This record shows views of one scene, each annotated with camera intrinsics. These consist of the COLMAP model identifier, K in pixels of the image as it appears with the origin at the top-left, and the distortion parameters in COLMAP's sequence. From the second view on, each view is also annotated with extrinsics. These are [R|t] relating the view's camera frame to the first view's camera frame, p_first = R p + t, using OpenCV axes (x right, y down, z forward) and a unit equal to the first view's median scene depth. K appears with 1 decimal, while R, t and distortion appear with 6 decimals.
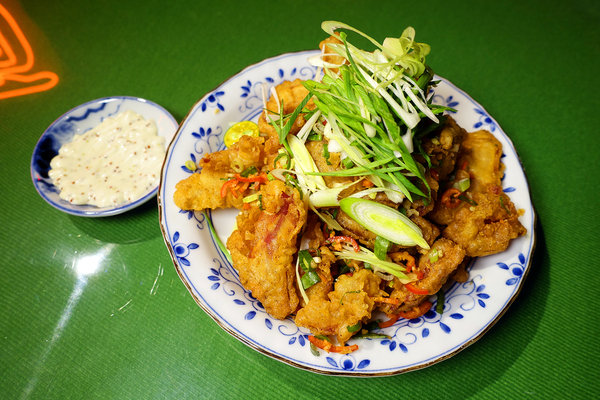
lens RADIAL K [[399.0, 0, 298.6], [0, 399.0, 200.8], [0, 0, 1]] dist [0.004049, 0.000806]
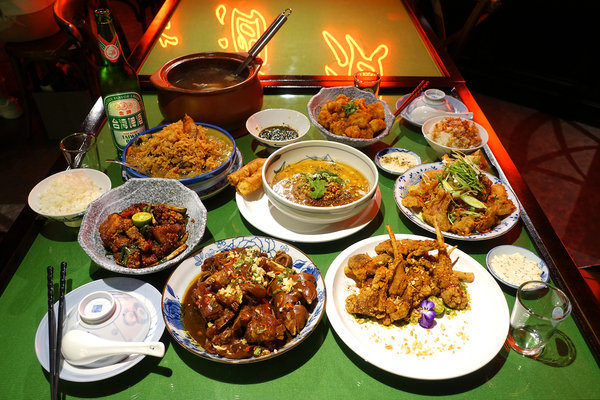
lens RADIAL K [[501.4, 0, 301.0], [0, 501.4, 199.8], [0, 0, 1]] dist [-0.010974, -0.003481]
pose [[0.999535, -0.026409, 0.015231, -1.327791], [0.030188, 0.927087, -0.373630, 1.602079], [-0.004253, 0.373916, 0.927453, -2.982517]]
